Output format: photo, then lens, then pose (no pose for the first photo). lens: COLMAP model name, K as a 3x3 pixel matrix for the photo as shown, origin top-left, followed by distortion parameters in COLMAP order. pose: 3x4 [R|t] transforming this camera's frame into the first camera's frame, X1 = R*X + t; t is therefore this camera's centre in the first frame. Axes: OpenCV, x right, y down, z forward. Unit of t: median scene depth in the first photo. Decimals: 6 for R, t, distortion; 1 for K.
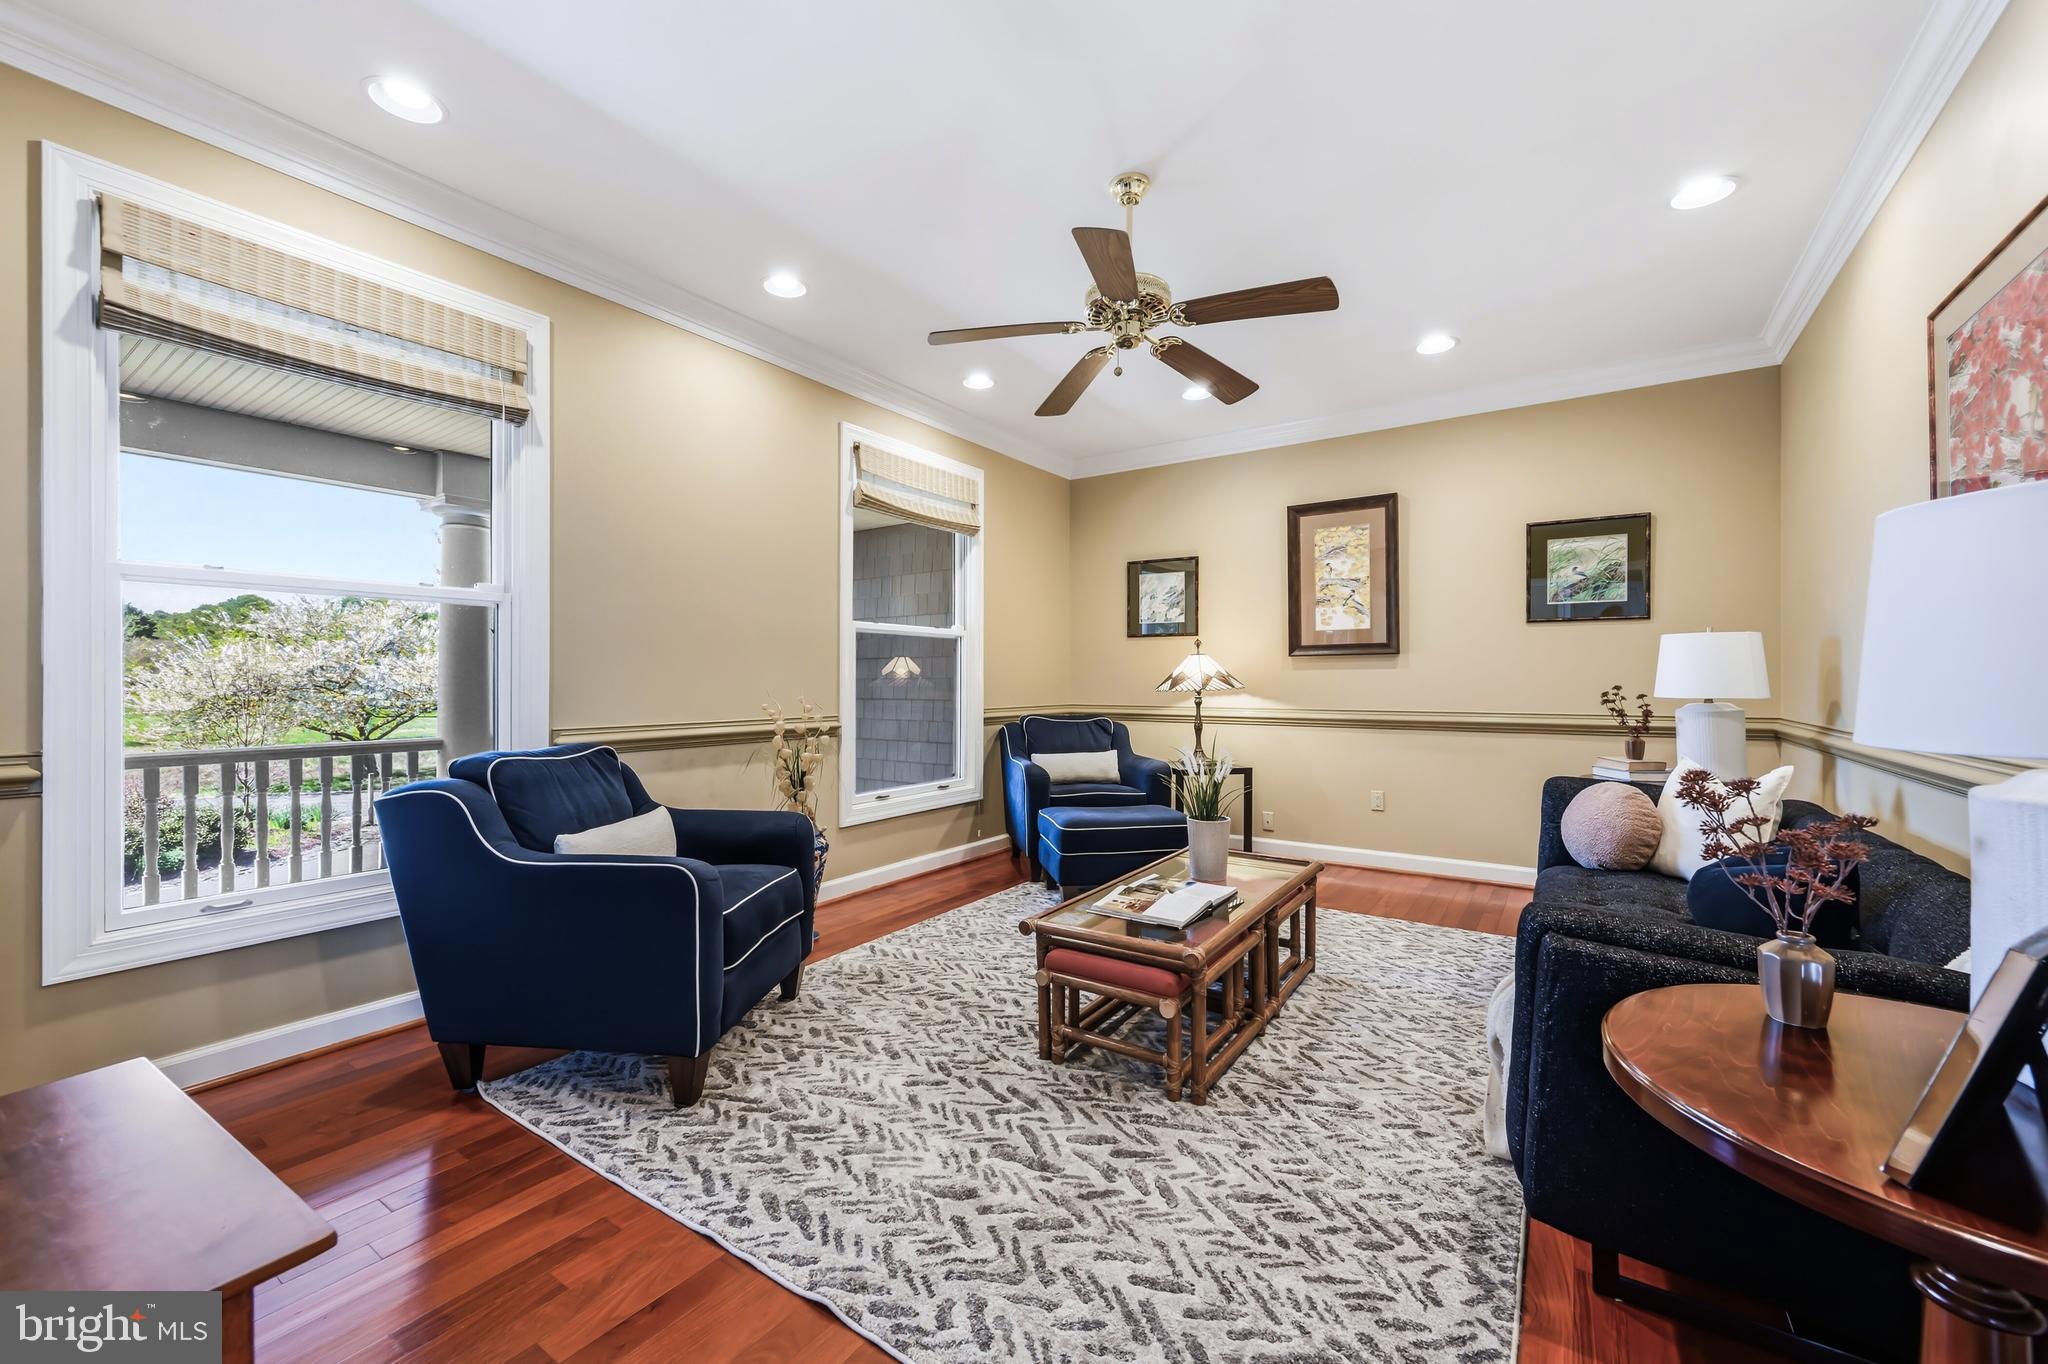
lens RADIAL K [[814.4, 0, 1037.5], [0, 814.4, 679.2], [0, 0, 1]] dist [-0.002626, -0.000245]
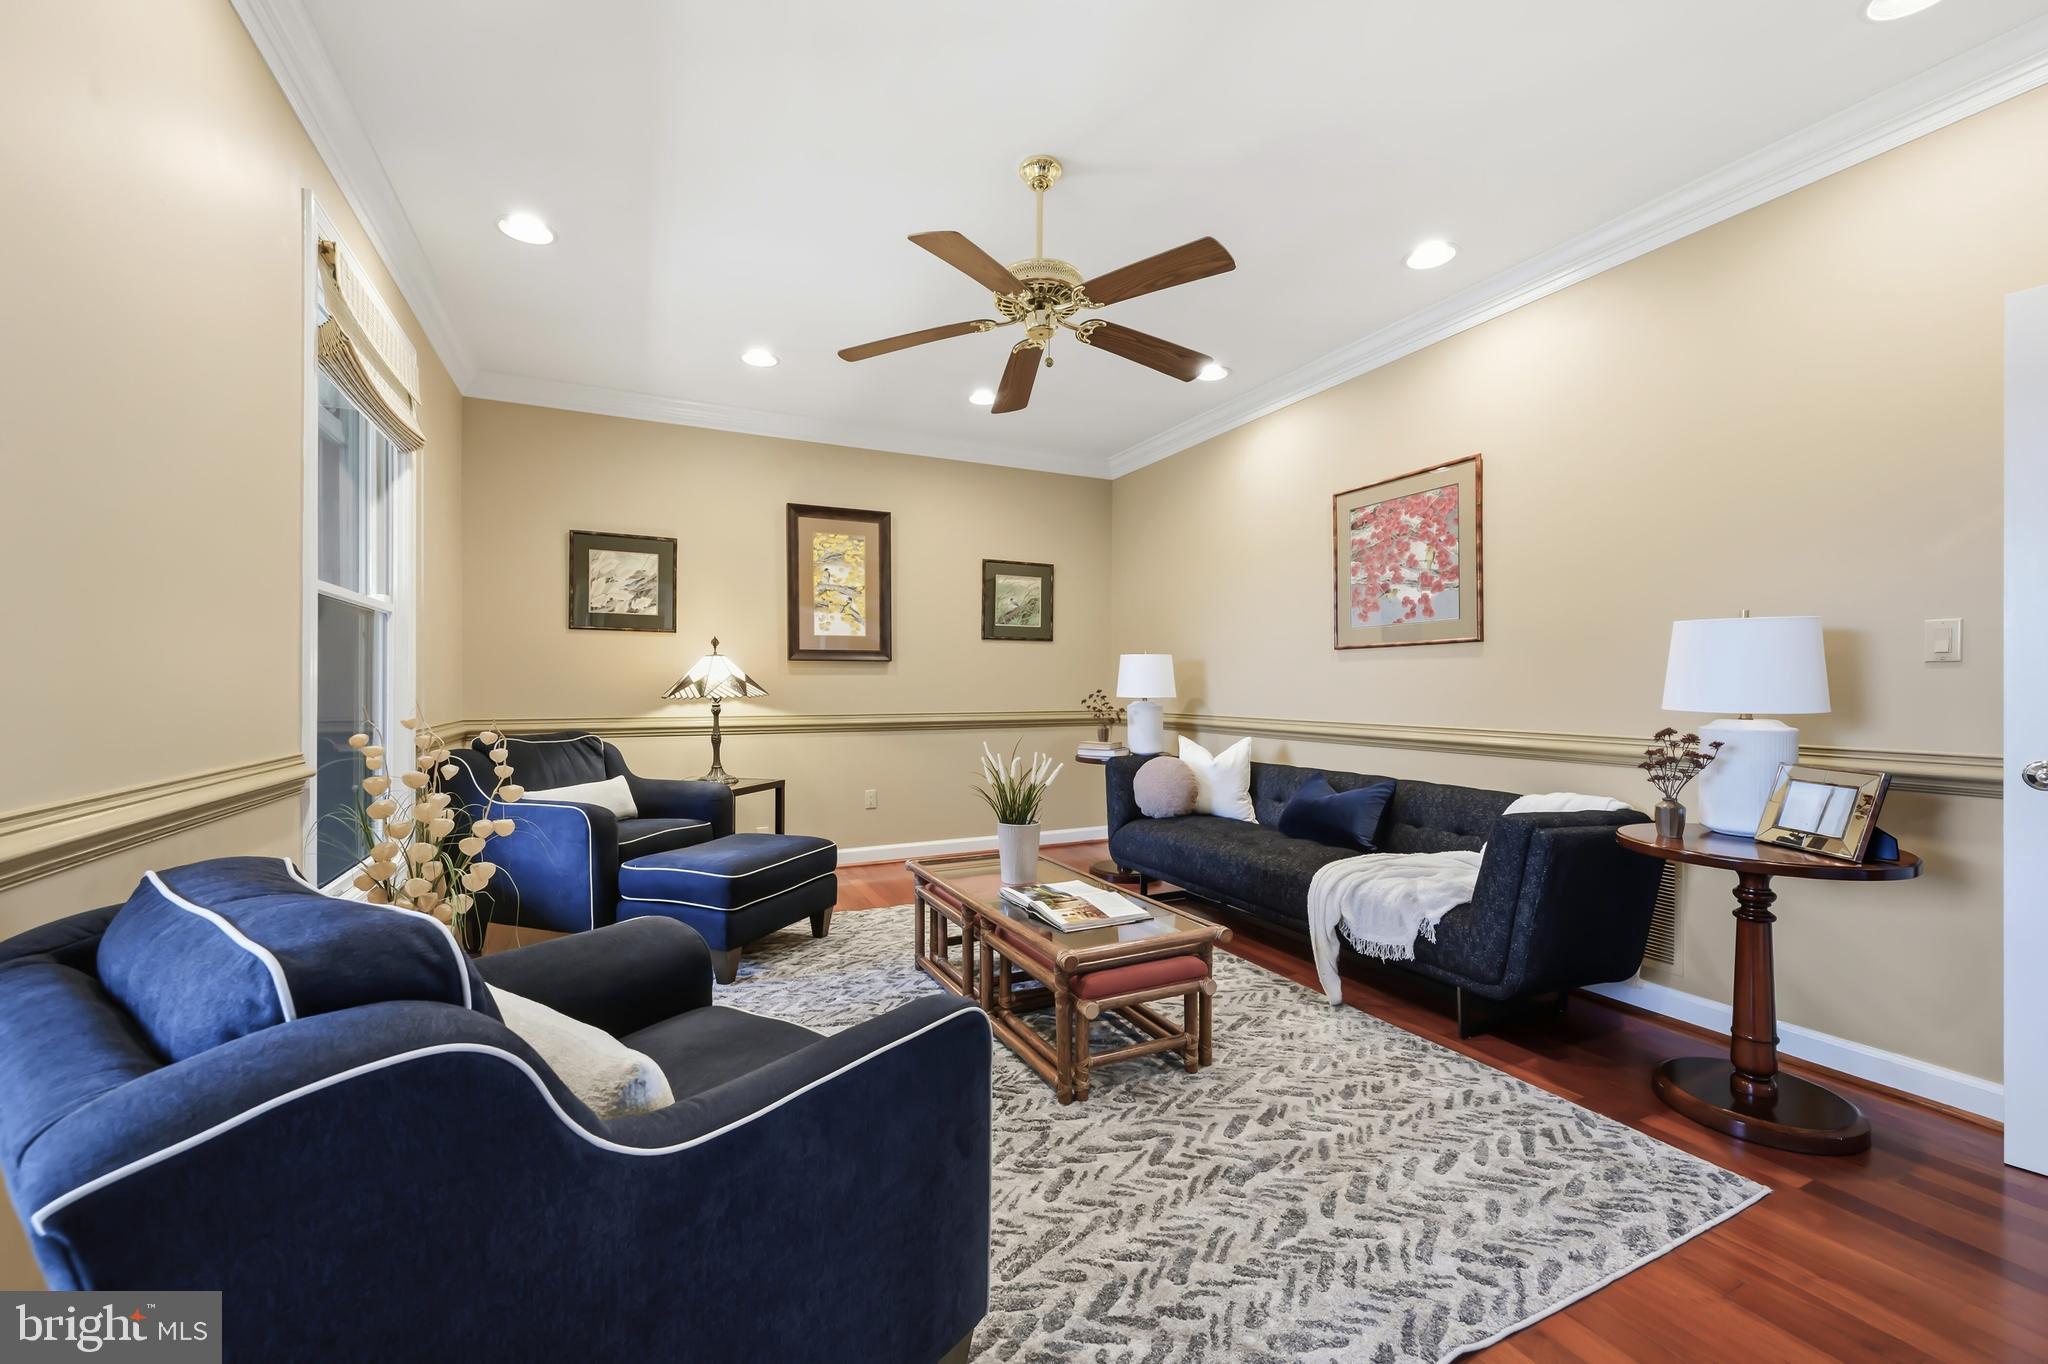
lens RADIAL K [[814.4, 0, 1035.7], [0, 814.4, 684.2], [0, 0, 1]] dist [-0.002626, -0.000245]
pose [[0.497922, 0.001820, 0.867220, -0.446984], [-0.002297, 0.999997, -0.000780, -0.000072], [-0.867219, -0.001604, 0.497924, 0.325086]]
